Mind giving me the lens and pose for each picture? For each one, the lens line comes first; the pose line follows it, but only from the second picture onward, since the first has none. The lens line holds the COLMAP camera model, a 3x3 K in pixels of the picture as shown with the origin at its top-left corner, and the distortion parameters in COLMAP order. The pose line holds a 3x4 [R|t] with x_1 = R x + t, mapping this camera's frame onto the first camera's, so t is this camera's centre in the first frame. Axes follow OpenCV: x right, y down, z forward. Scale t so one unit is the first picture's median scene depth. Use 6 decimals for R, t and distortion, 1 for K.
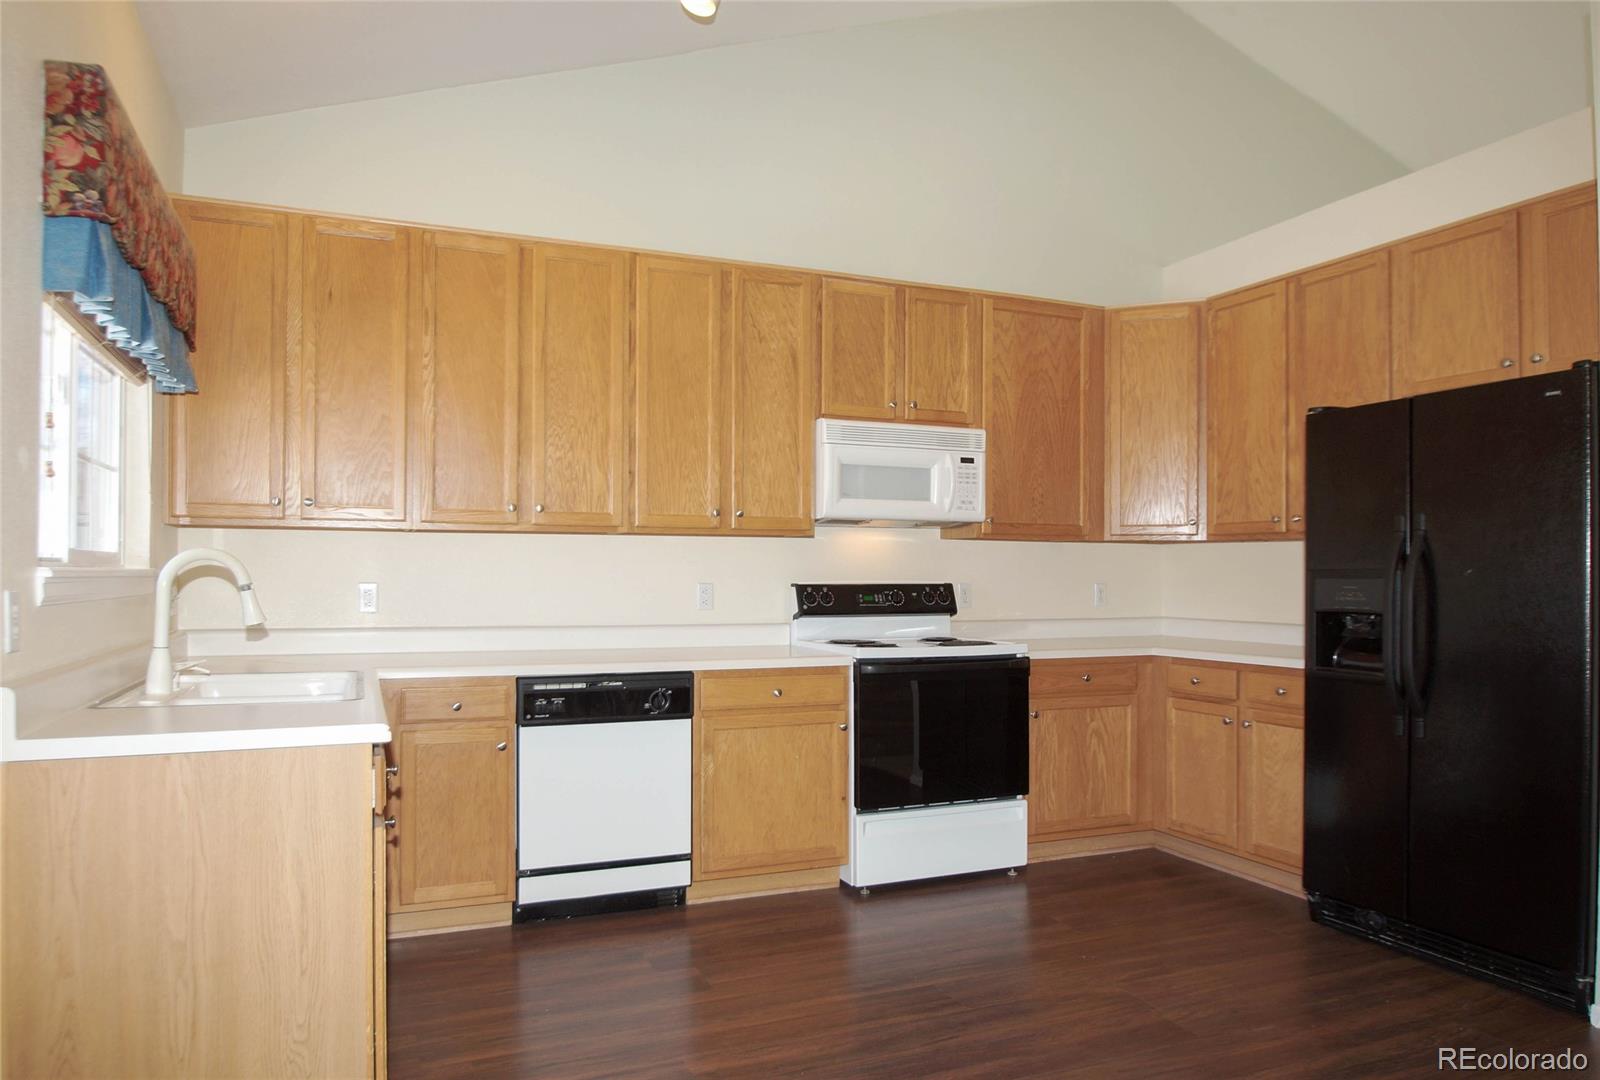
lens RADIAL K [[1015.2, 0, 772.4], [0, 1015.2, 567.3], [0, 0, 1]] dist [-0.036951, 0.000457]
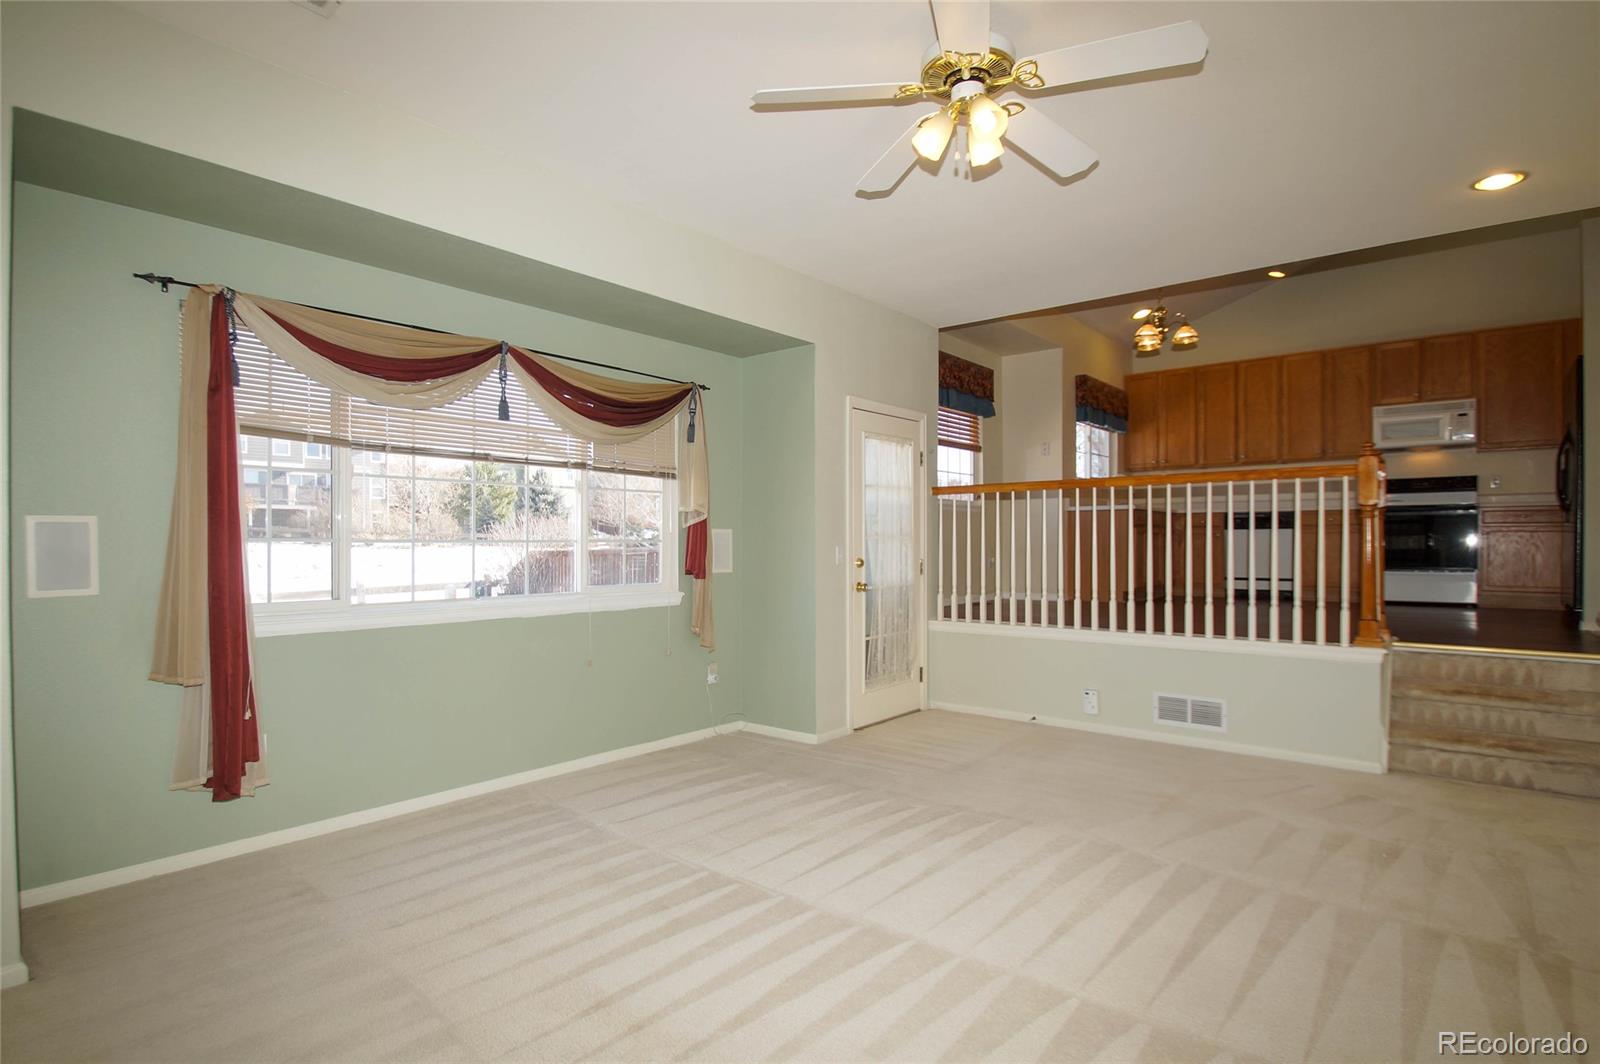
lens RADIAL K [[804.0, 0, 794.0], [0, 804.0, 541.9], [0, 0, 1]] dist [0.001750, -0.017190]
pose [[0.471760, -0.000123, -0.881727, 1.059042], [0.010460, 0.999930, 0.005458, 0.142906], [0.881665, -0.011798, 0.471728, -1.072117]]
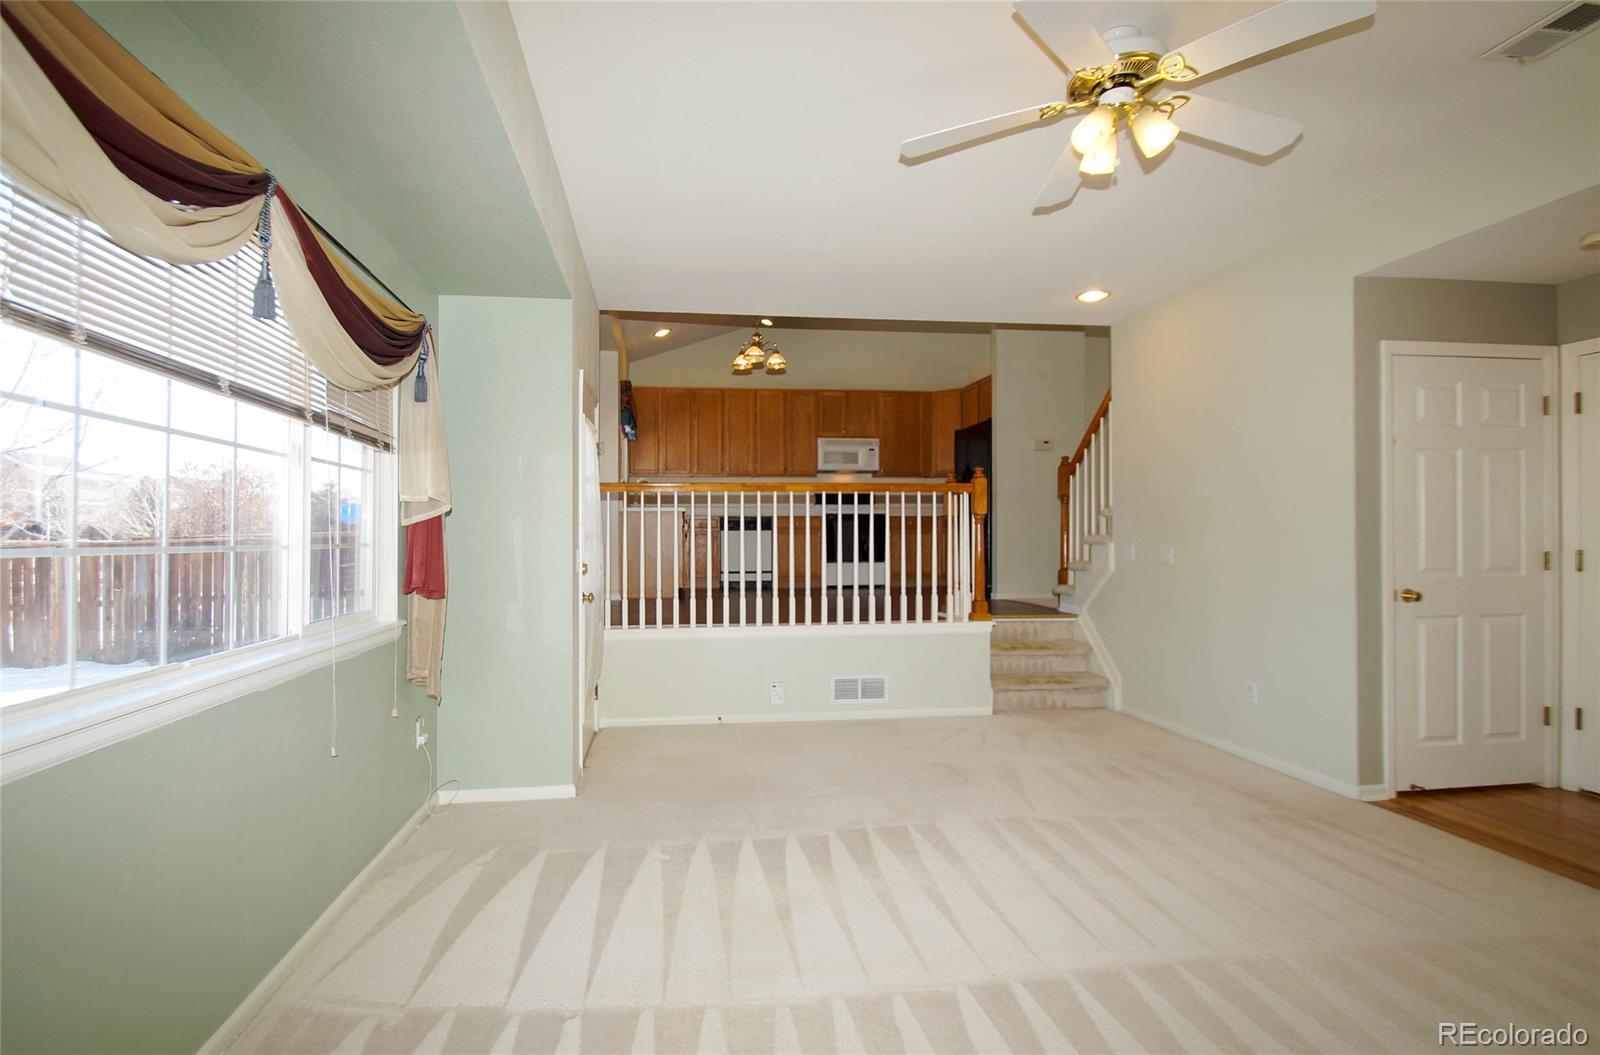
lens RADIAL K [[758.1, 0, 800.0], [0, 758.1, 527.5], [0, 0, 1]] dist [0.001364, -0.000090]
pose [[0.962230, -0.008171, -0.272115, 0.624226], [0.007193, 0.999964, -0.004590, 0.136711], [0.272143, 0.002459, 0.962254, -1.241871]]
